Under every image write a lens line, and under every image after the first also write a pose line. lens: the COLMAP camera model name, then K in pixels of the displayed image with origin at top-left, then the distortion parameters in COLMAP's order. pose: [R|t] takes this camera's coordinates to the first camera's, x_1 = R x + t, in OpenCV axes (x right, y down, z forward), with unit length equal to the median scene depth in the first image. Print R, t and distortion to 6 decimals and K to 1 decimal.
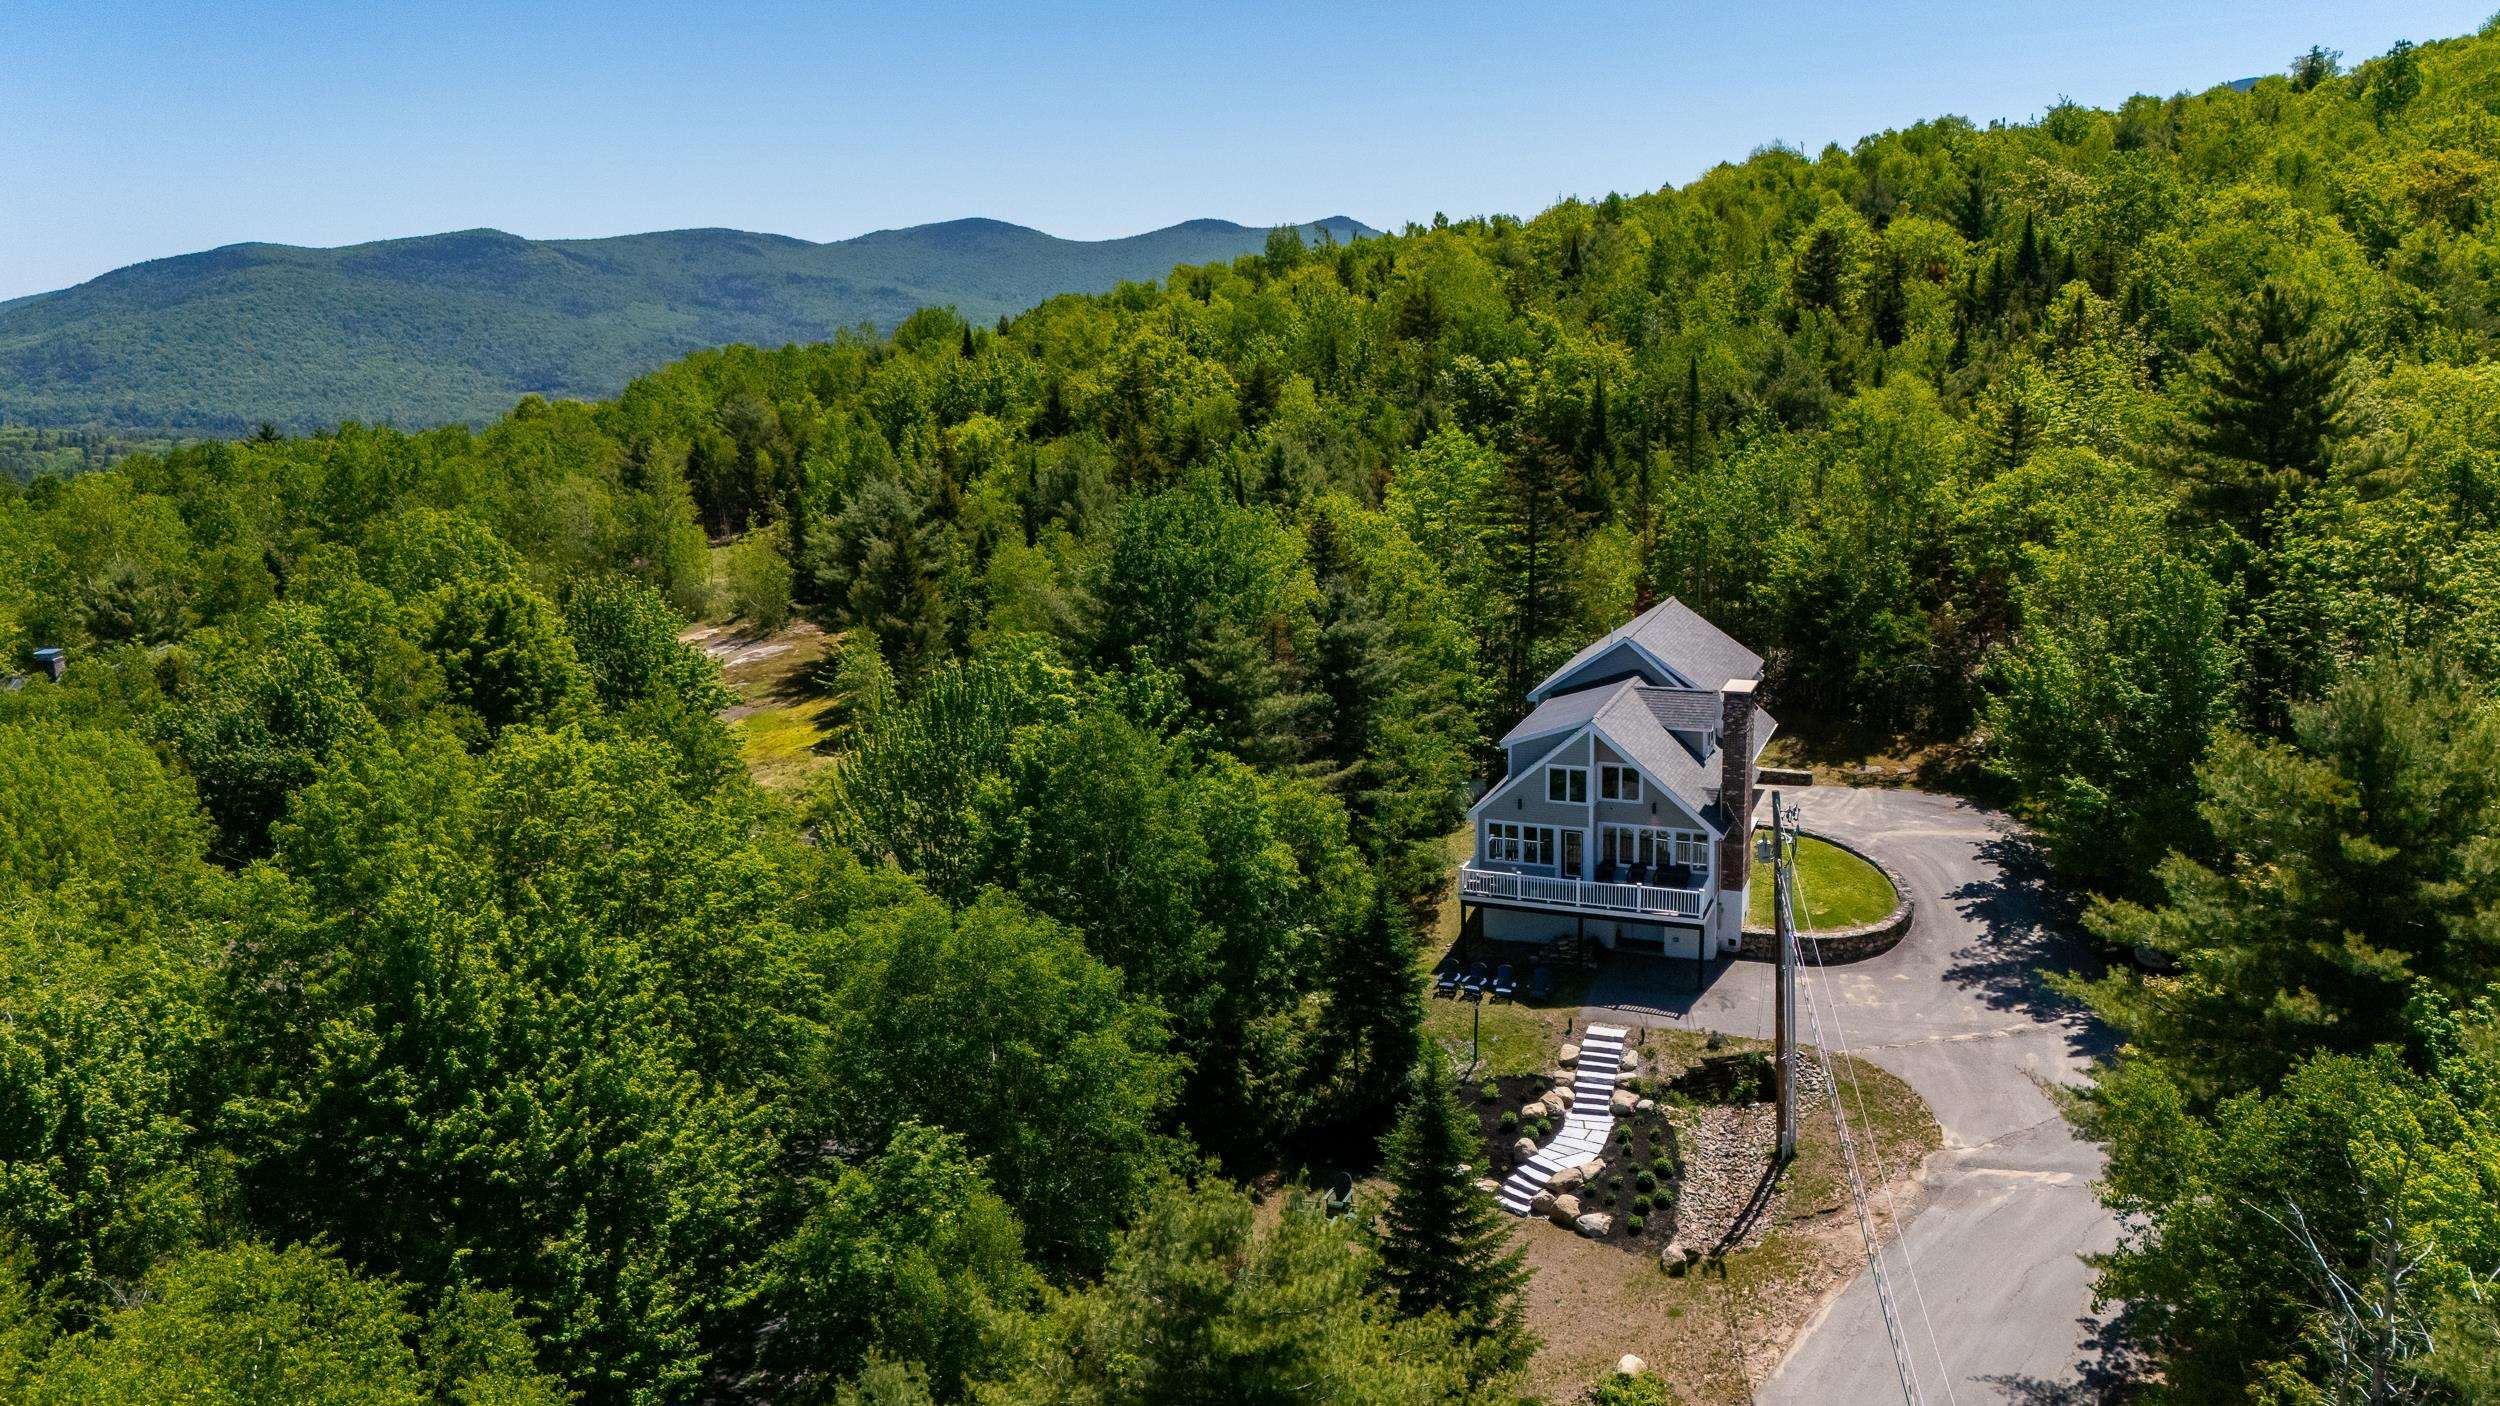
lens RADIAL K [[1934.1, 0, 1250.0], [0, 1934.1, 703.0], [0, 0, 1]] dist [0.066022, -0.073388]
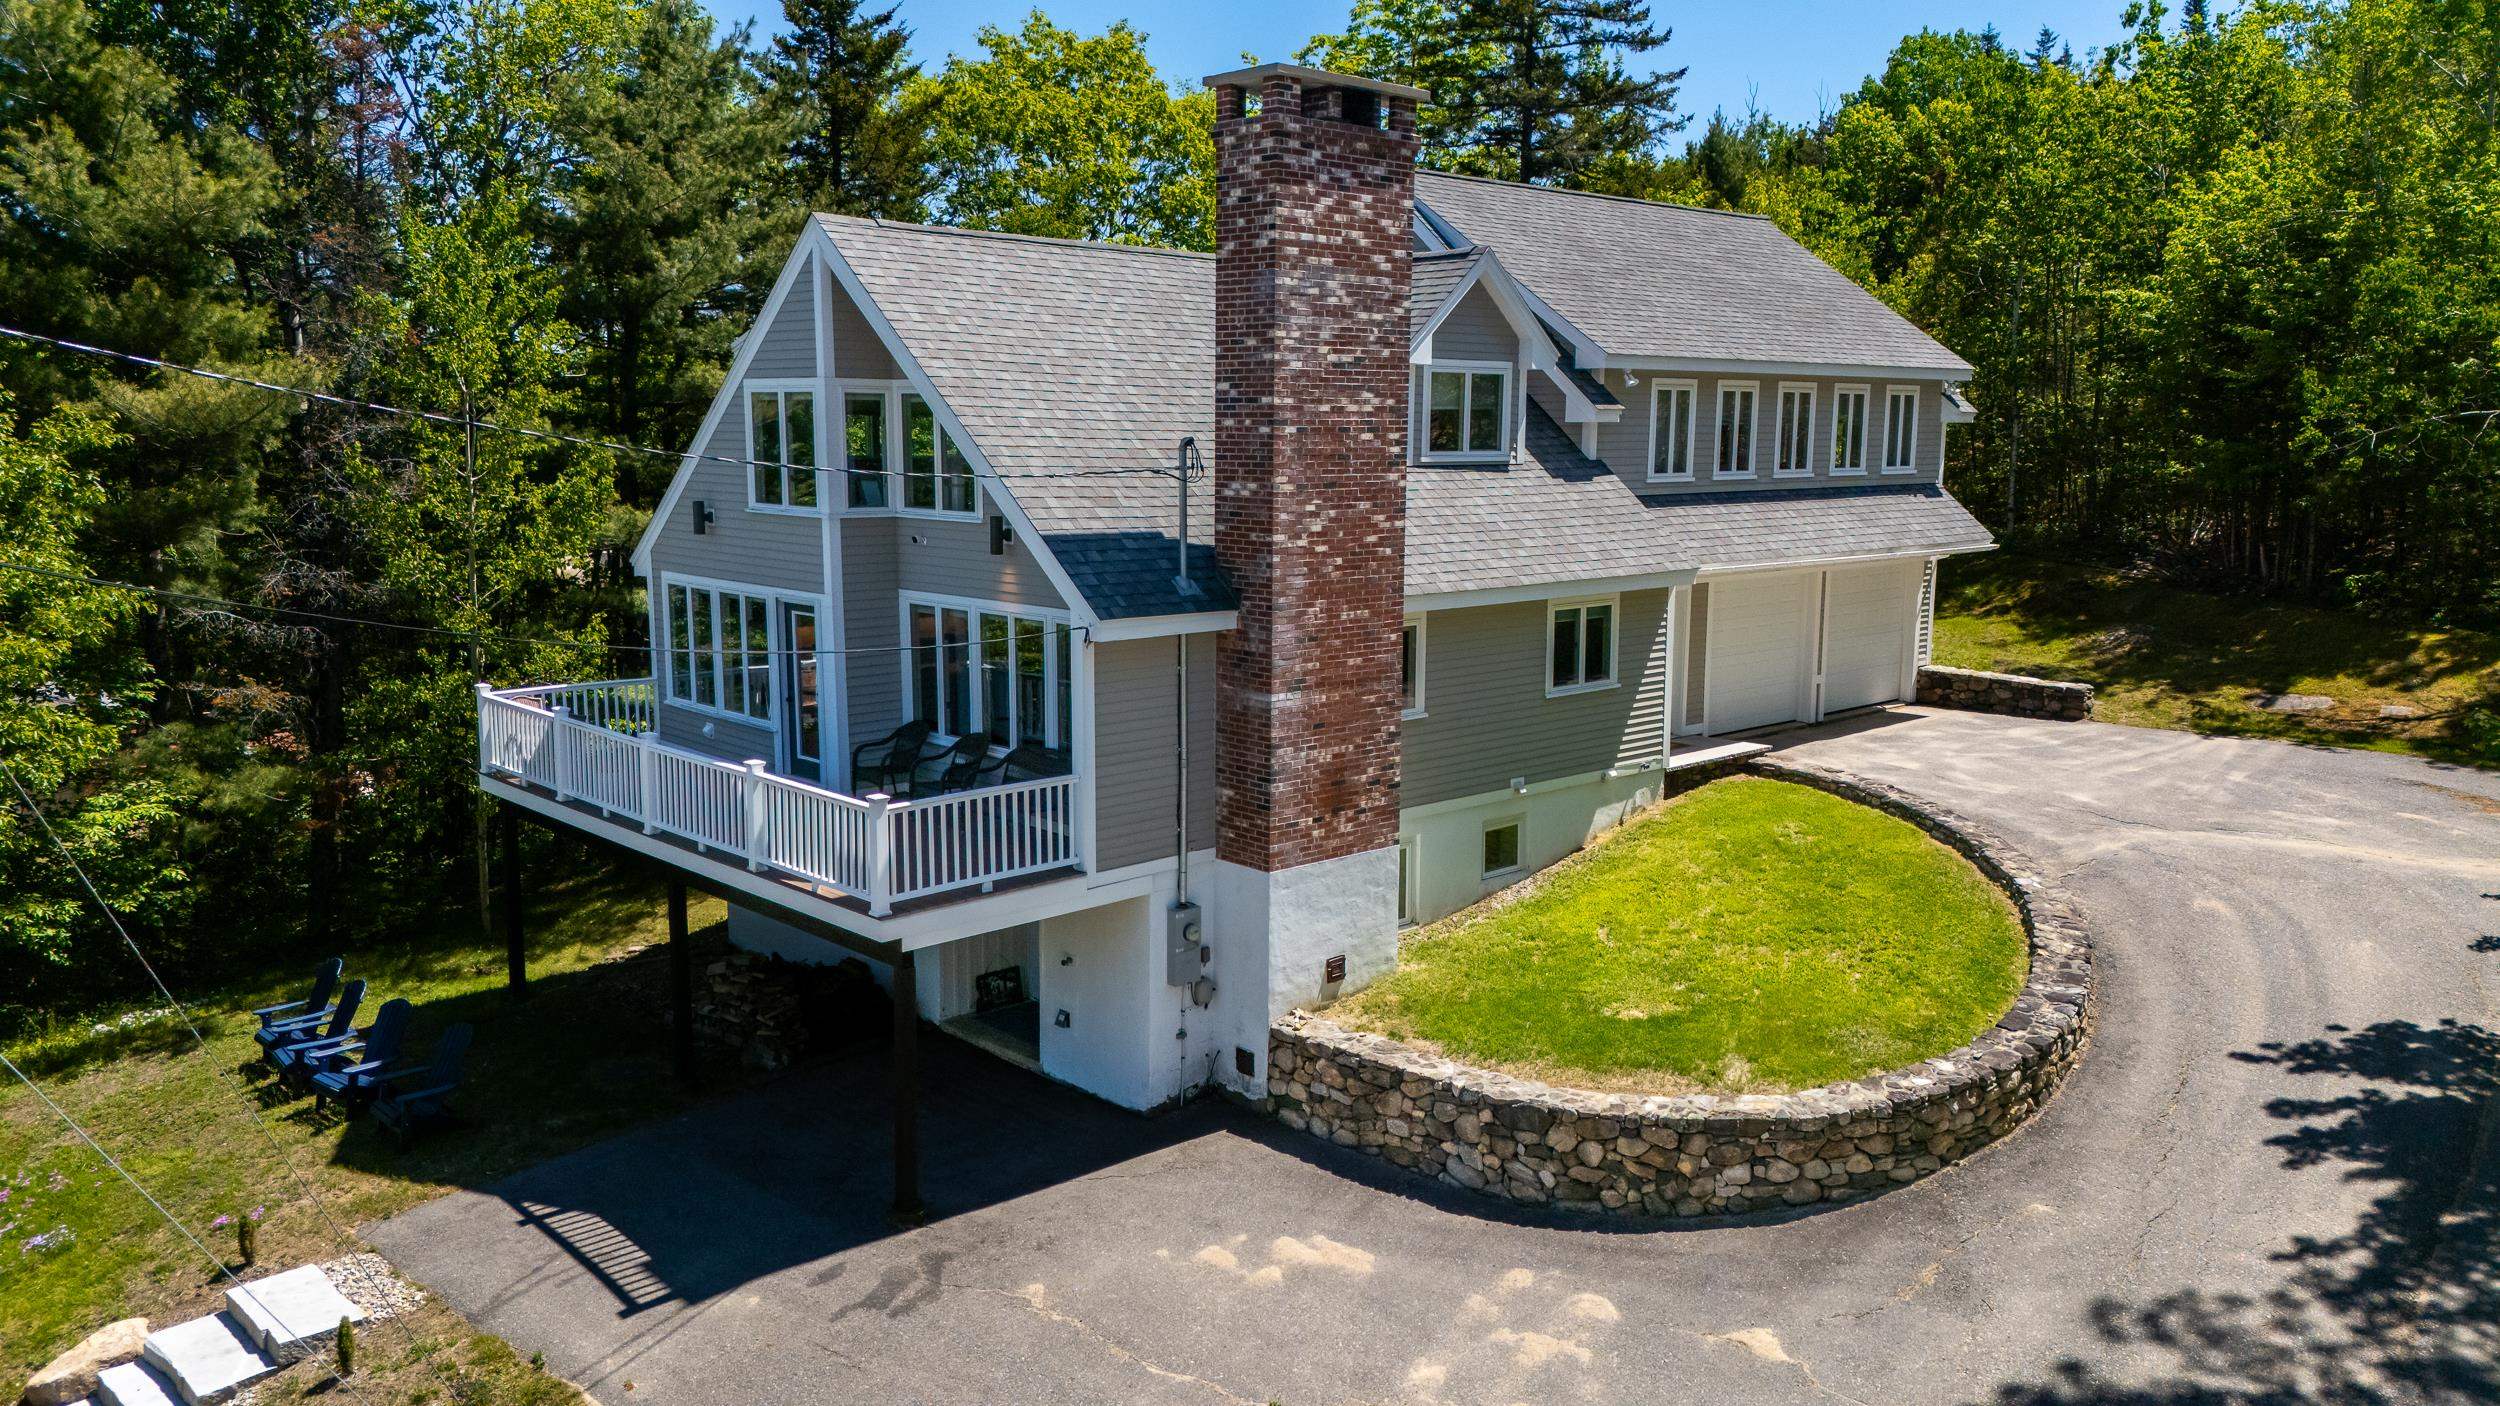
lens RADIAL K [[1809.2, 0, 1250.0], [0, 1809.2, 703.0], [0, 0, 1]] dist [0.114596, -0.162378]
pose [[0.907738, 0.097589, -0.408029, 0.351330], [-0.118387, 0.992628, -0.025967, 0.080631], [0.402487, 0.071876, 0.912600, 0.773757]]
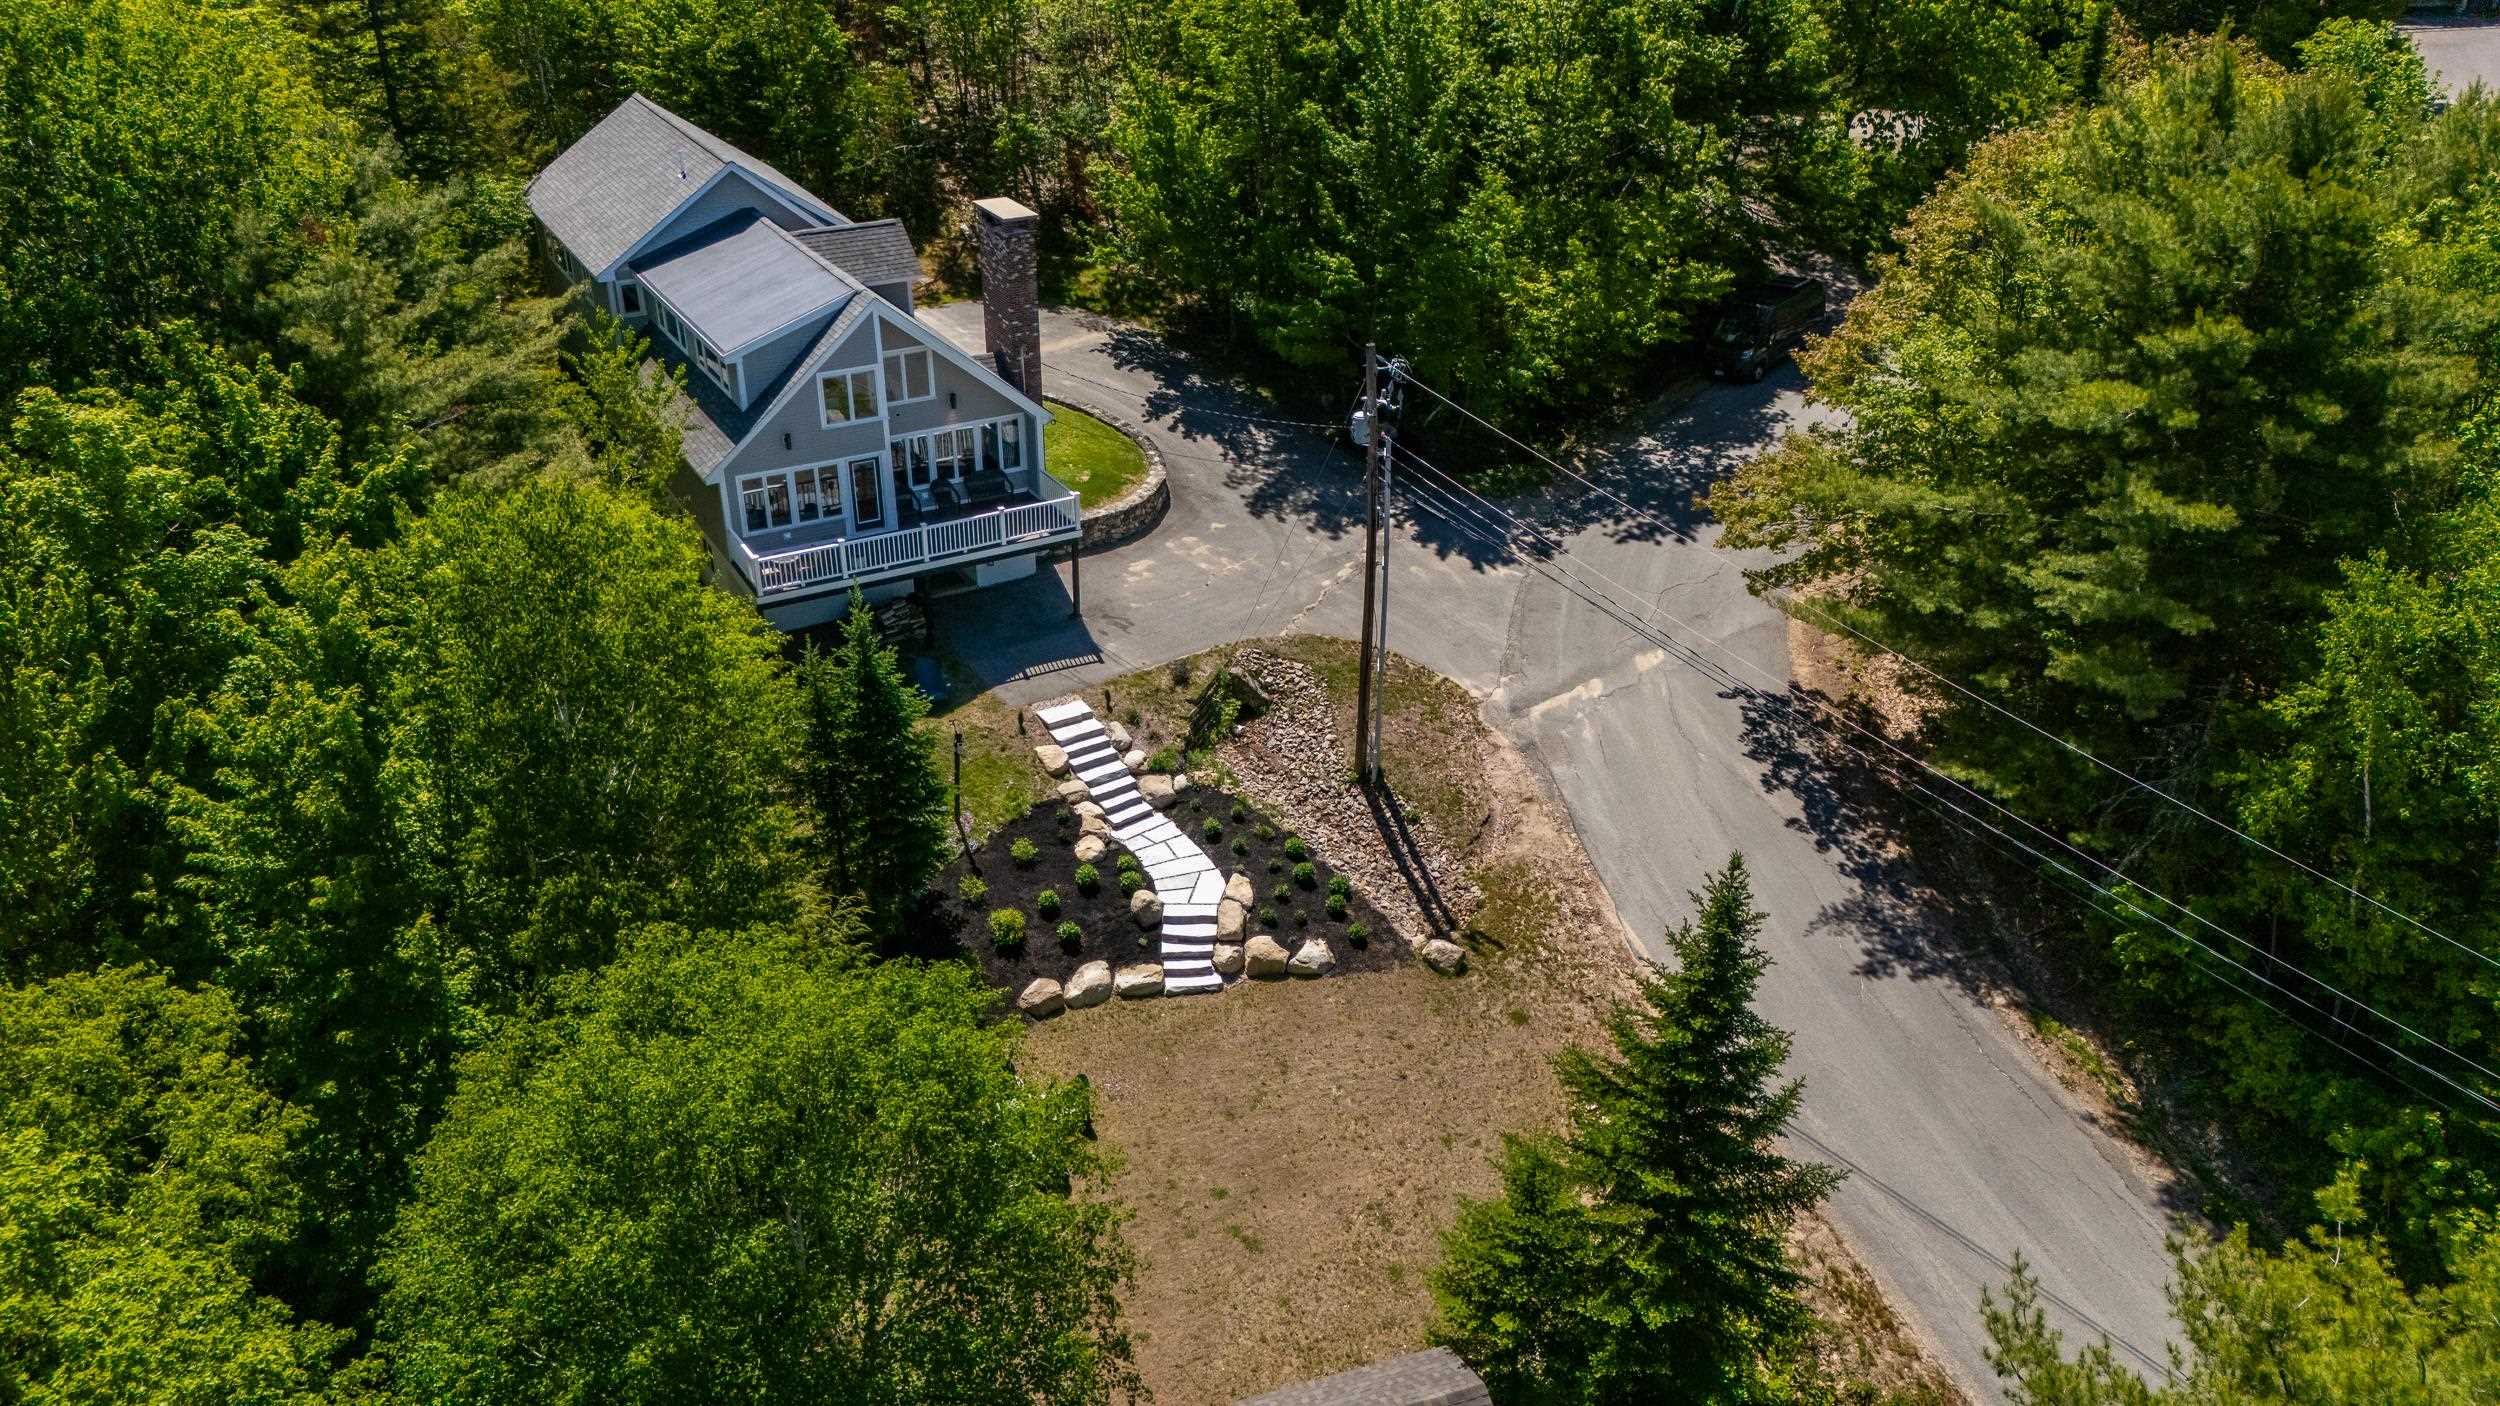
lens RADIAL K [[1809.2, 0, 1250.0], [0, 1809.2, 703.0], [0, 0, 1]] dist [0.114596, -0.162378]
pose [[0.606561, -0.359843, 0.708941, -0.251046], [0.140202, 0.926147, 0.350137, -0.064932], [-0.782577, -0.112984, 0.612215, 0.477542]]
